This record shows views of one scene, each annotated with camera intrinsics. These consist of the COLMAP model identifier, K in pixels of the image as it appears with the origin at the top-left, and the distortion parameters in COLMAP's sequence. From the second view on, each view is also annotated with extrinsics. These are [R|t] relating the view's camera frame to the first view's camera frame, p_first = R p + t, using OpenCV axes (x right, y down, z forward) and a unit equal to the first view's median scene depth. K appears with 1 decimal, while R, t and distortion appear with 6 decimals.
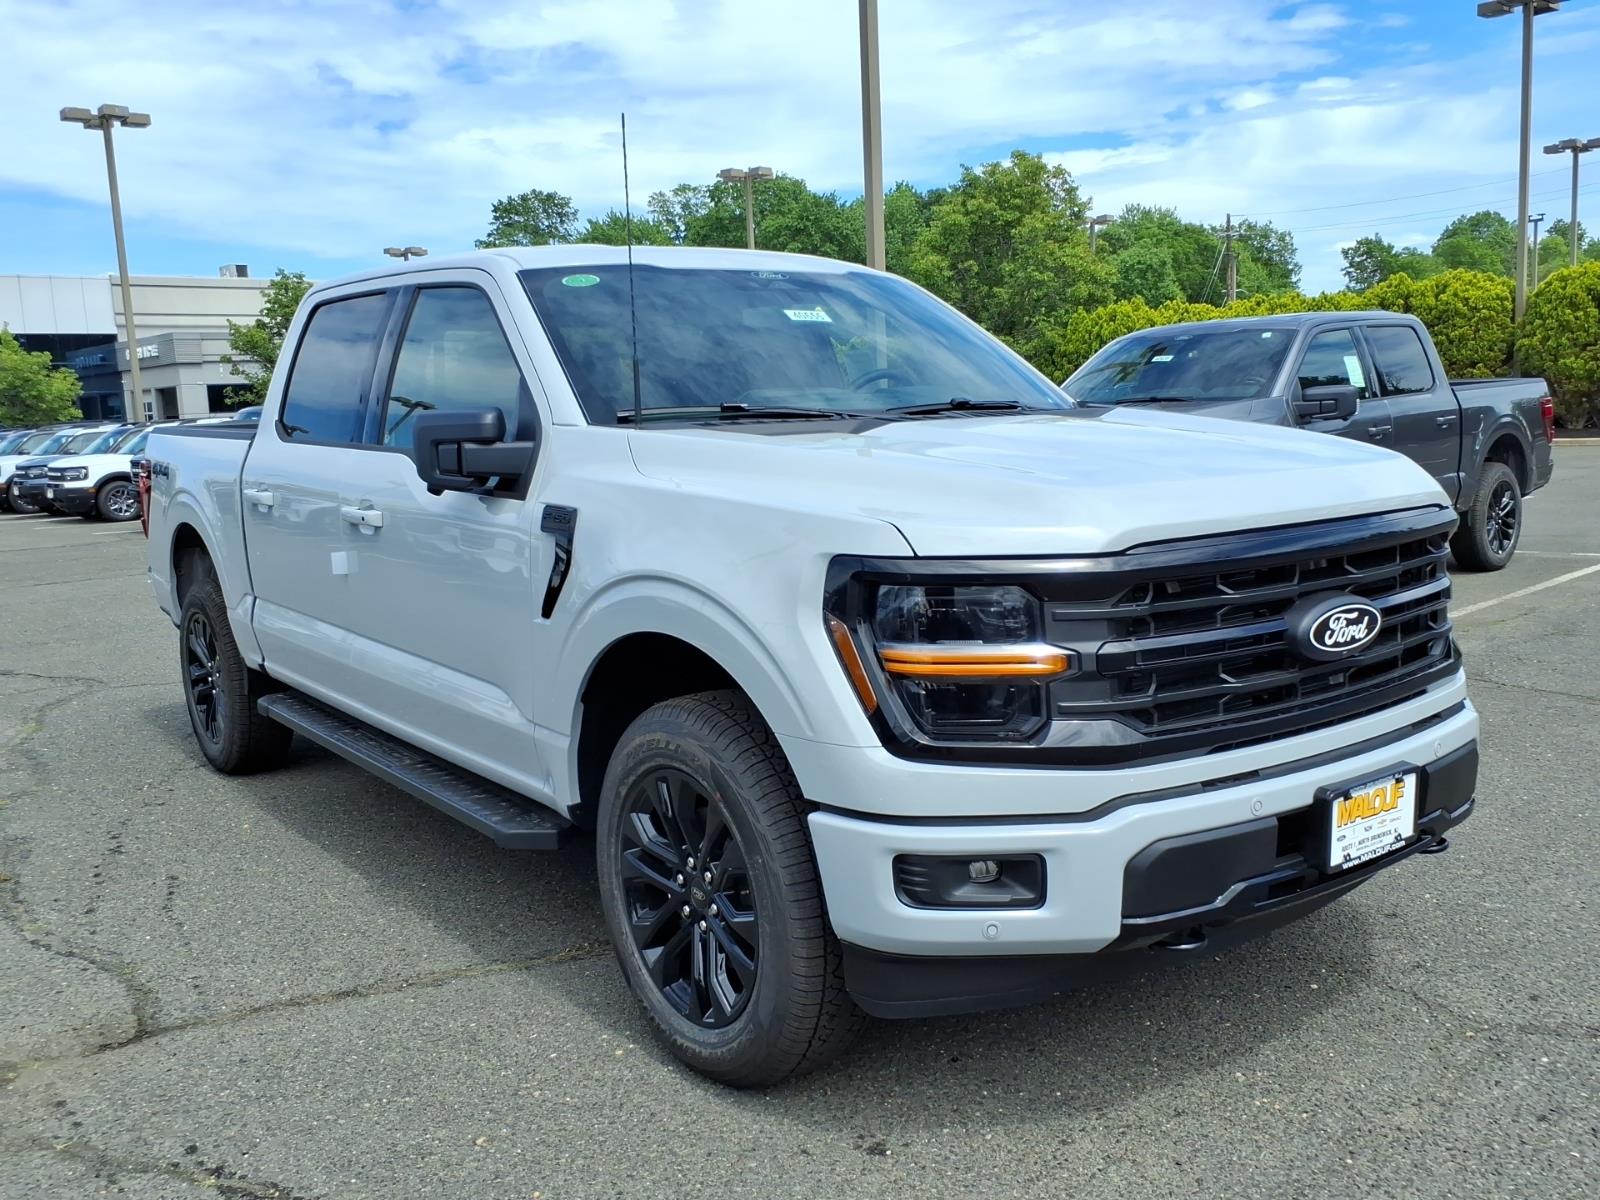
lens RADIAL K [[1616.8, 0, 788.5], [0, 1616.8, 602.2], [0, 0, 1]] dist [0.105540, 0.000000]
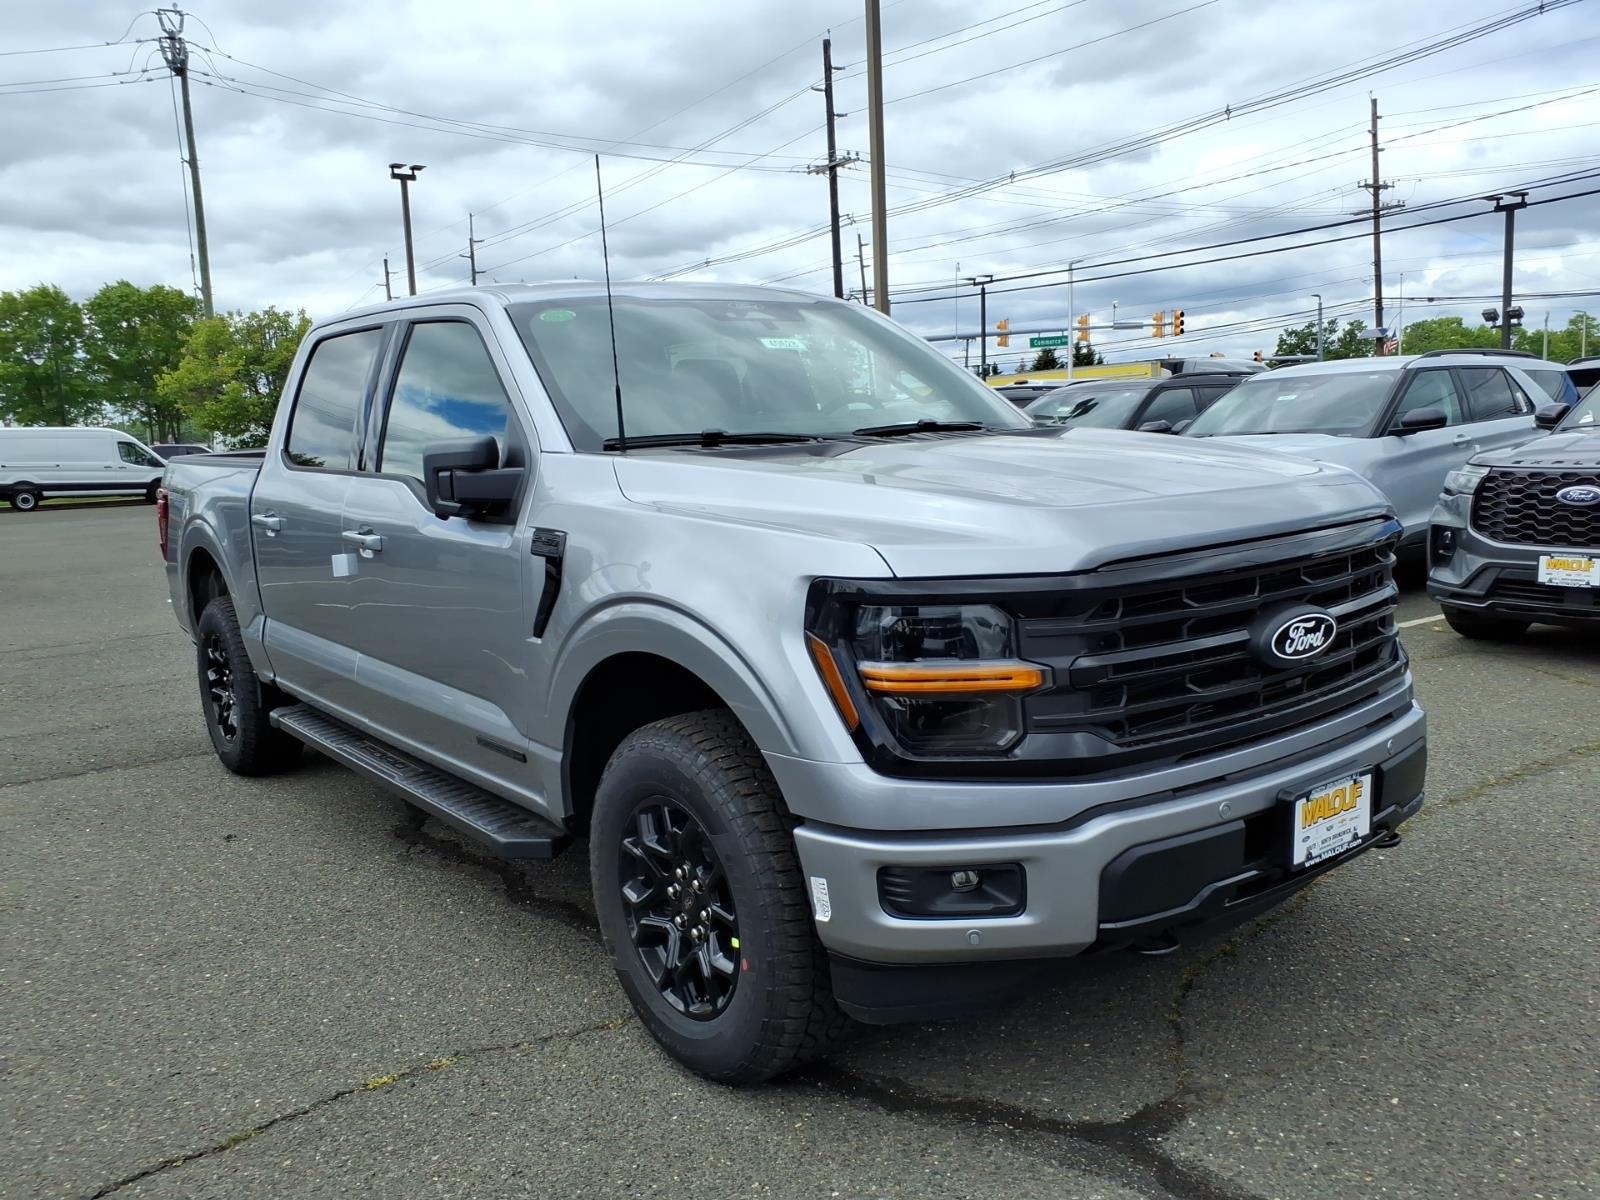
lens RADIAL K [[1478.5, 0, 793.8], [0, 1478.5, 604.0], [0, 0, 1]] dist [0.083135, 0.000000]
pose [[0.999670, -0.018443, 0.017876, -0.001978], [0.018420, 0.999829, 0.001462, -0.012410], [-0.017900, -0.001132, 0.999839, 0.052289]]
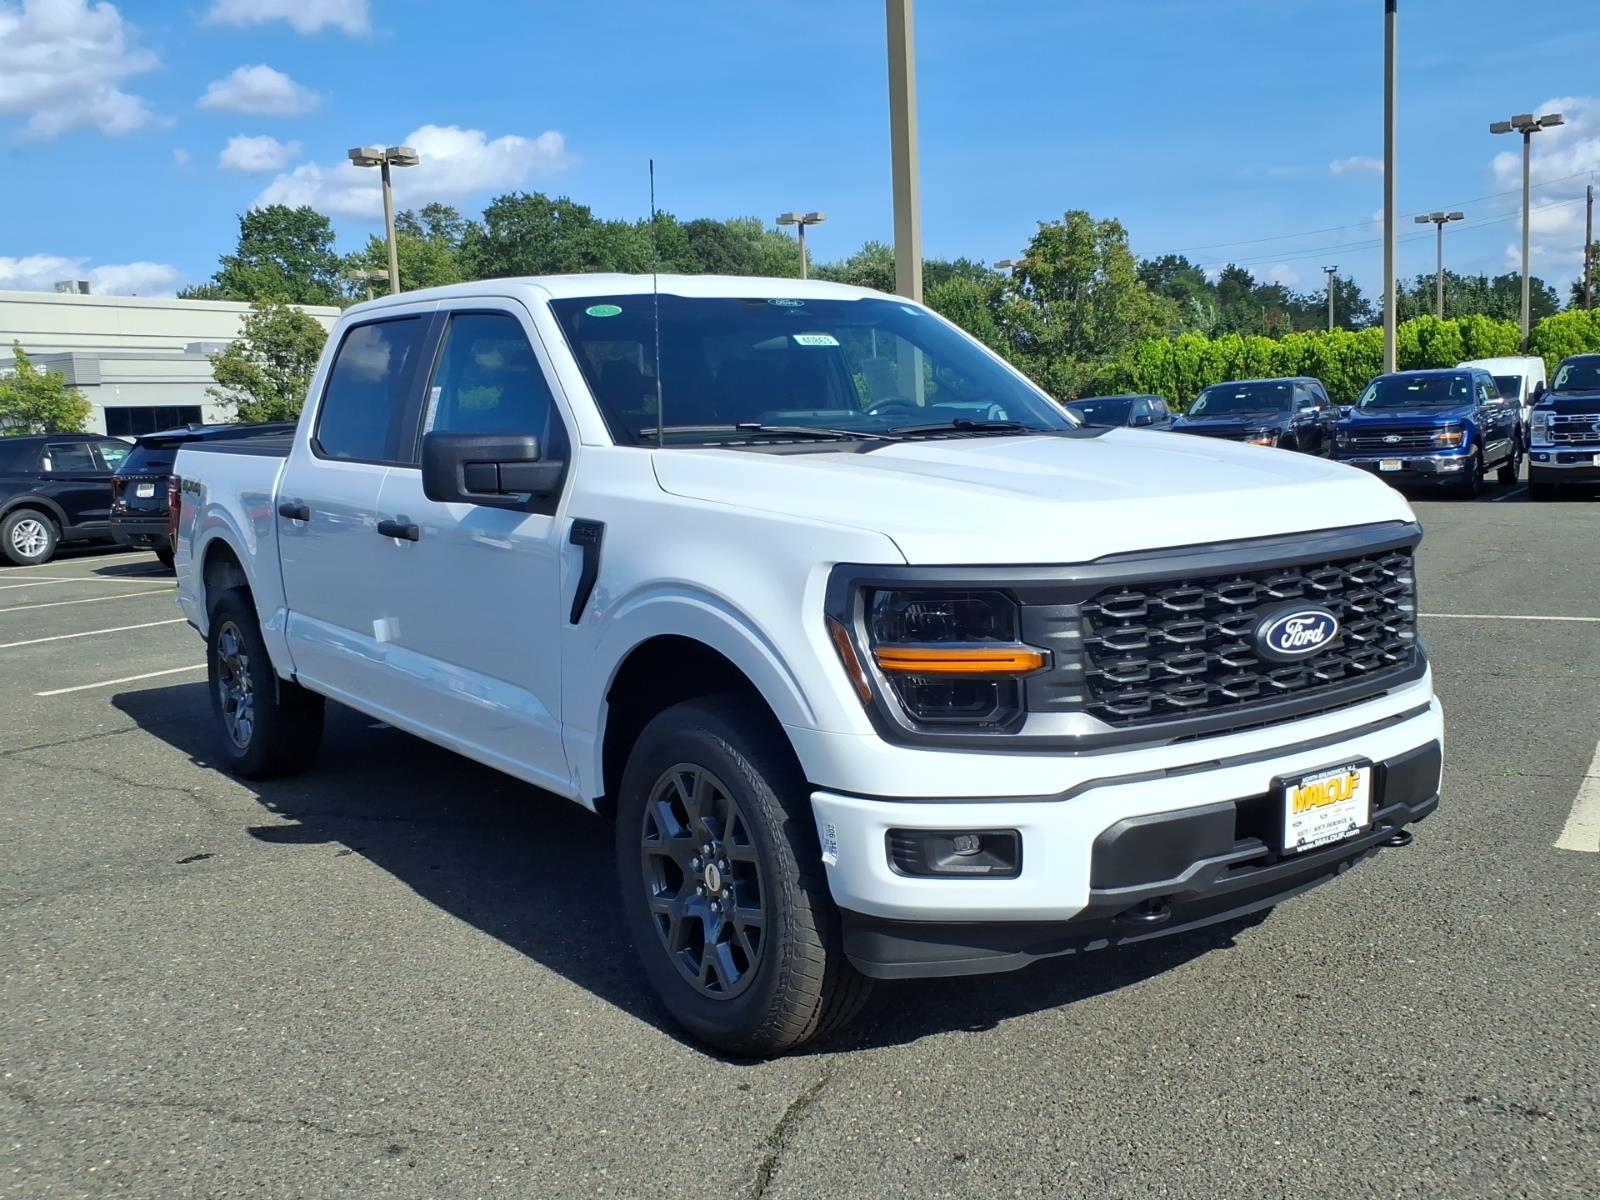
lens RADIAL K [[1684.4, 0, 788.0], [0, 1684.4, 599.8], [0, 0, 1]] dist [0.169413, 0.000000]
pose [[0.999853, 0.004495, -0.016528, 0.014451], [-0.004726, 0.999891, -0.014003, 0.011386], [0.016463, 0.014079, 0.999765, -0.151609]]
